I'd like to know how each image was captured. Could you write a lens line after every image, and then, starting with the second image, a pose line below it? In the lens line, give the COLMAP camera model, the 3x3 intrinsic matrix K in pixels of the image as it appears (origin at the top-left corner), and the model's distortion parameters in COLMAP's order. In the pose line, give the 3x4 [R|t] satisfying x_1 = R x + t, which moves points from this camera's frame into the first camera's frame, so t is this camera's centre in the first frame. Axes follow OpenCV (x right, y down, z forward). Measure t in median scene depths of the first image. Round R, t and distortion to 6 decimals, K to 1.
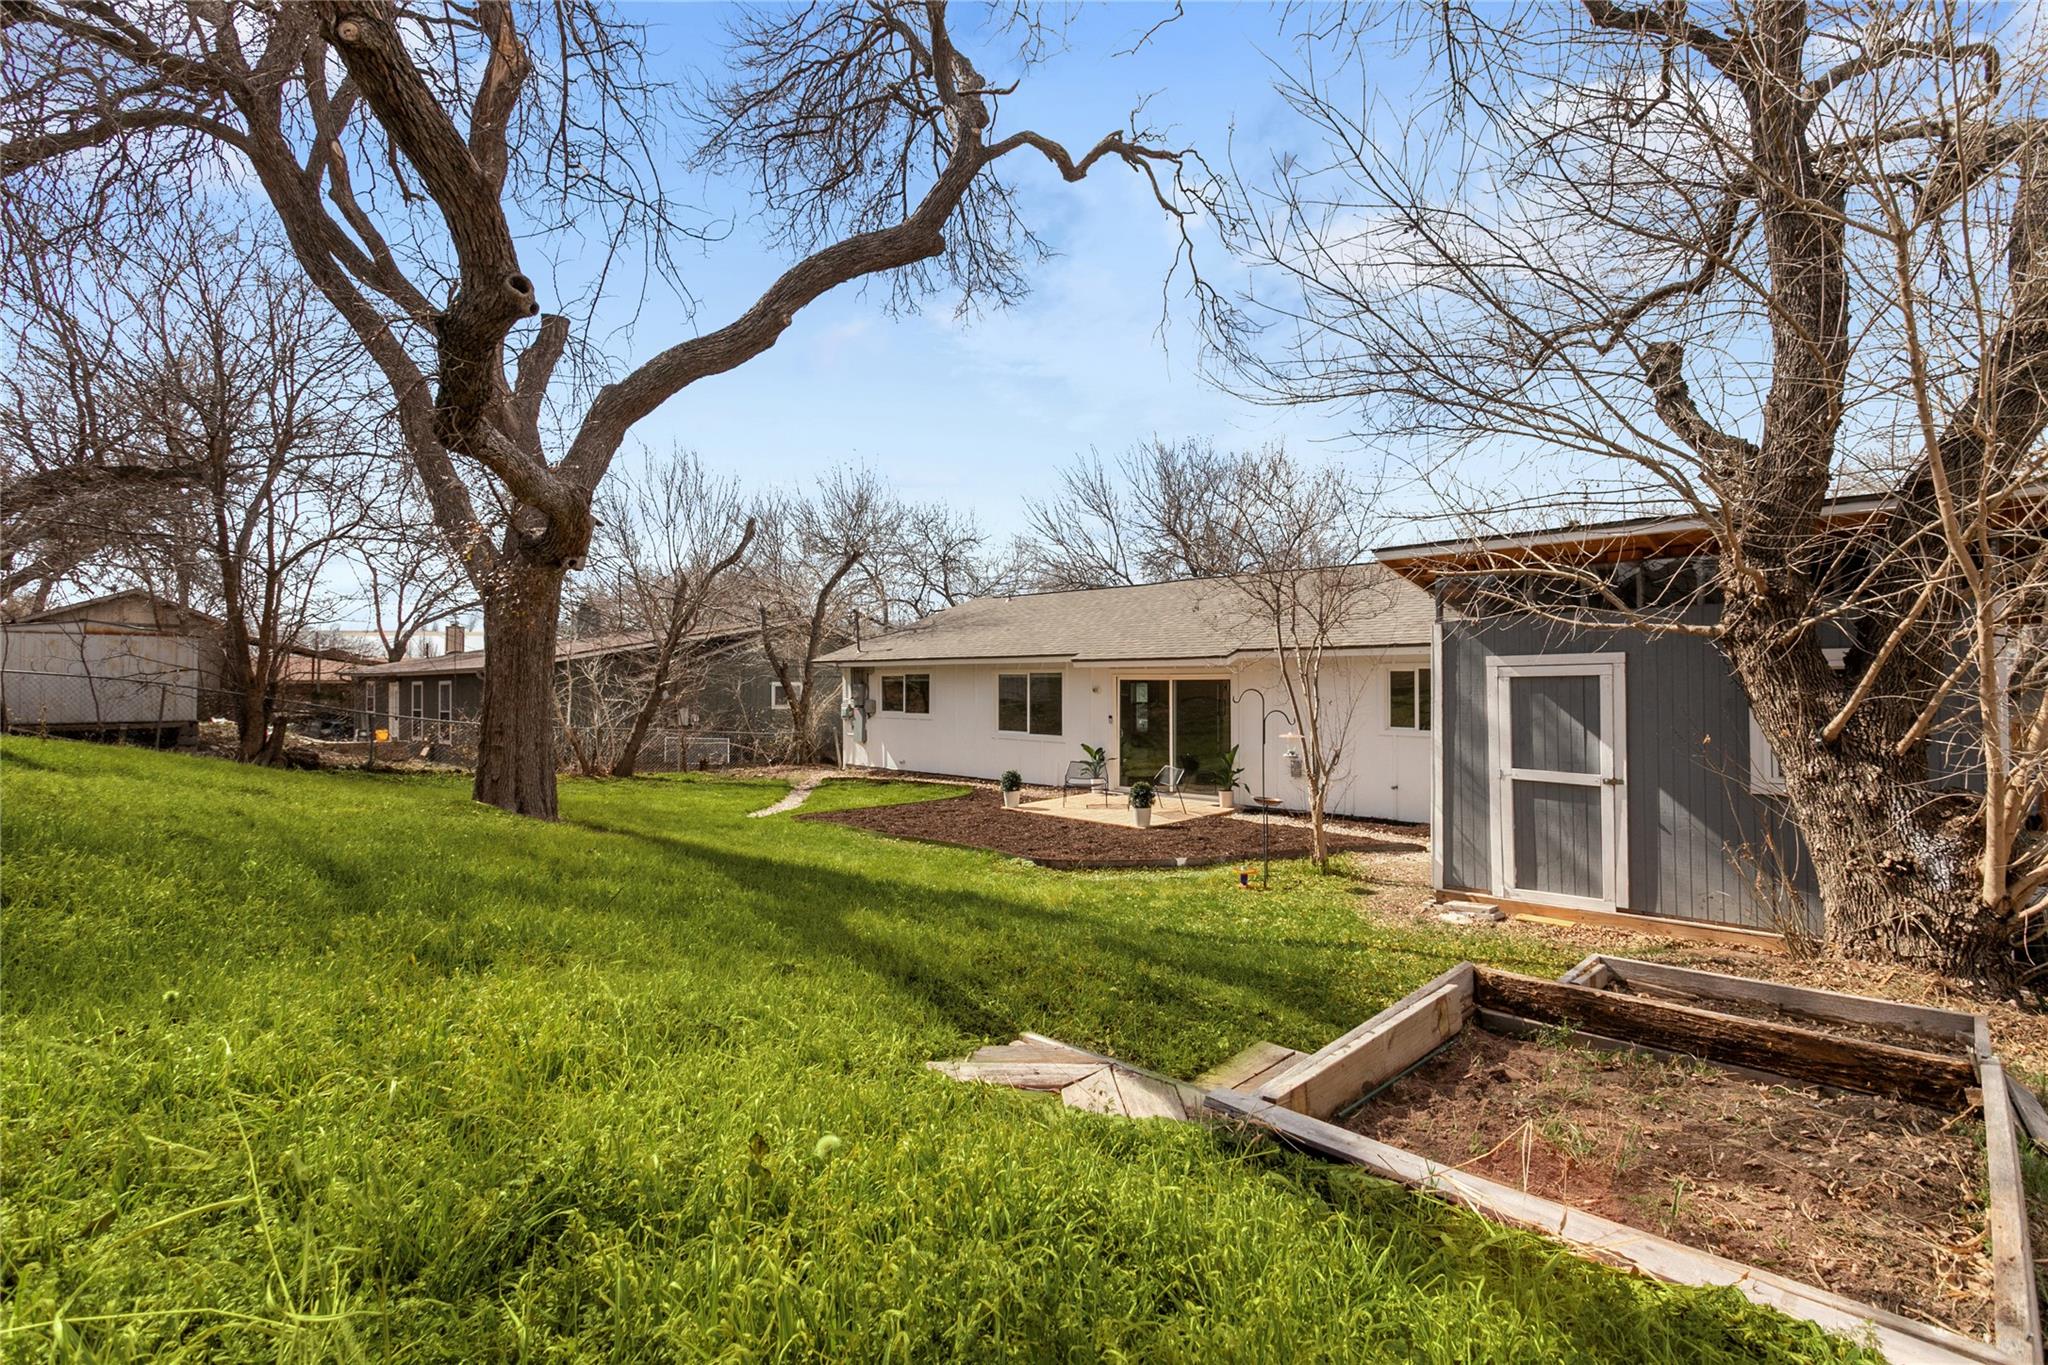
lens RADIAL K [[979.2, 0, 1013.1], [0, 979.2, 689.0], [0, 0, 1]] dist [0.002319, 0.001086]
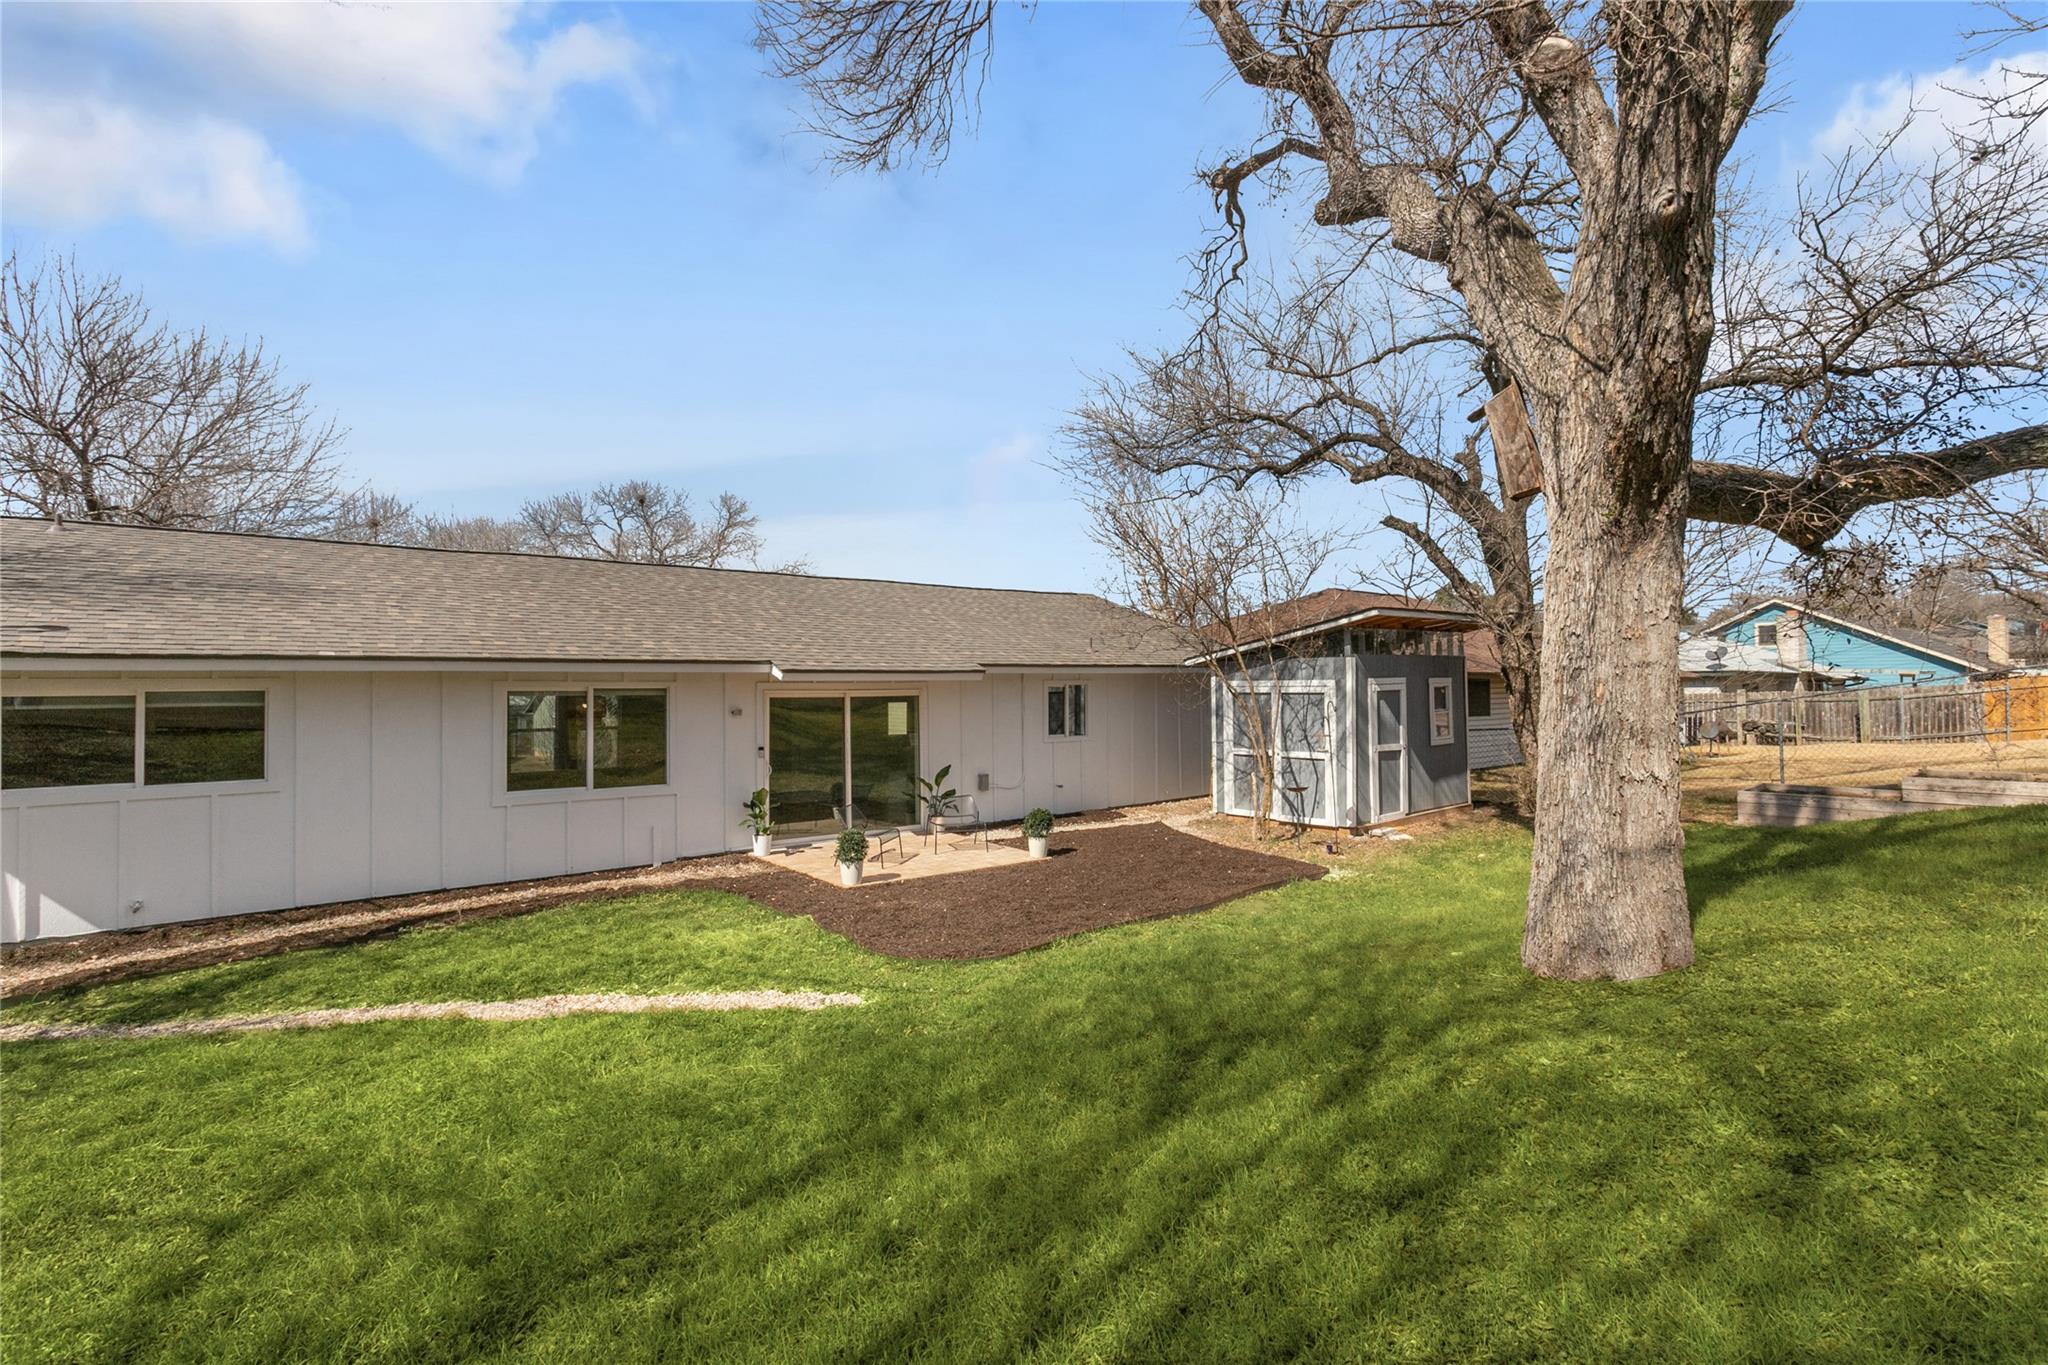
lens RADIAL K [[970.2, 0, 1016.1], [0, 970.2, 673.3], [0, 0, 1]] dist [0.003108, 0.000456]
pose [[0.072641, 0.022234, 0.997110, -0.590005], [0.017968, 0.999560, -0.023597, -0.006639], [-0.997196, 0.019630, 0.072210, 0.733256]]
